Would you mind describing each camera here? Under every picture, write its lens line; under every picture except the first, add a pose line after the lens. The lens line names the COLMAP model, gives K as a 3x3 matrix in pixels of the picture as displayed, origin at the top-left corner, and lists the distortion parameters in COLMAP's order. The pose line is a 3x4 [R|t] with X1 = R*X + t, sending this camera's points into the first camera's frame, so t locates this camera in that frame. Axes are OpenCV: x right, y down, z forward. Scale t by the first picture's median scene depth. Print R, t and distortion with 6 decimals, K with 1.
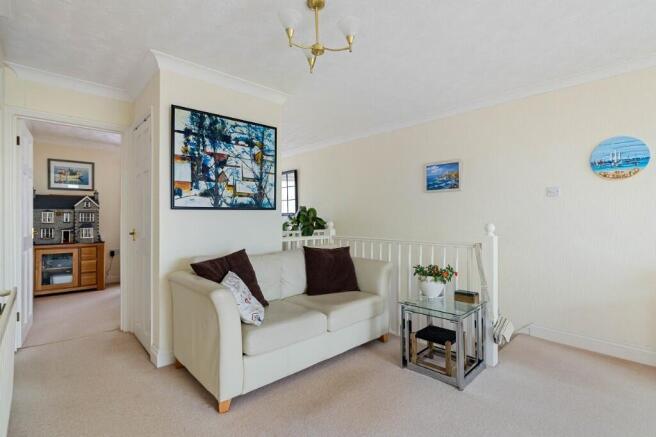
lens RADIAL K [[309.7, 0, 325.7], [0, 309.7, 216.4], [0, 0, 1]] dist [0.000344, -0.000160]
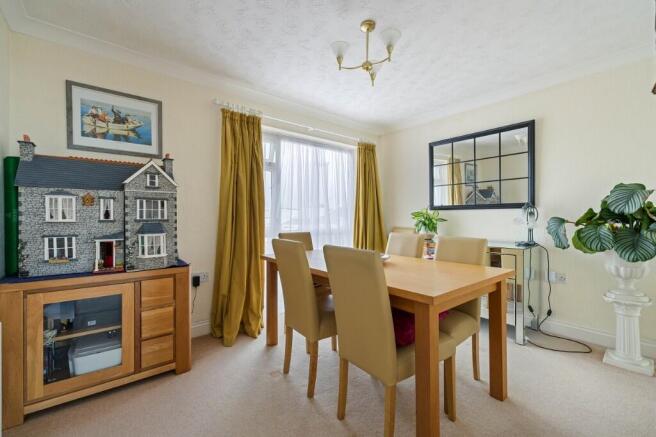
lens RADIAL K [[276.3, 0, 330.2], [0, 276.3, 219.8], [0, 0, 1]] dist [-0.001045, 0.000250]
pose [[0.999347, -0.002640, -0.036034, -0.503973], [0.002976, 0.999952, 0.009293, 0.014400], [0.036007, -0.009394, 0.999307, 0.616729]]
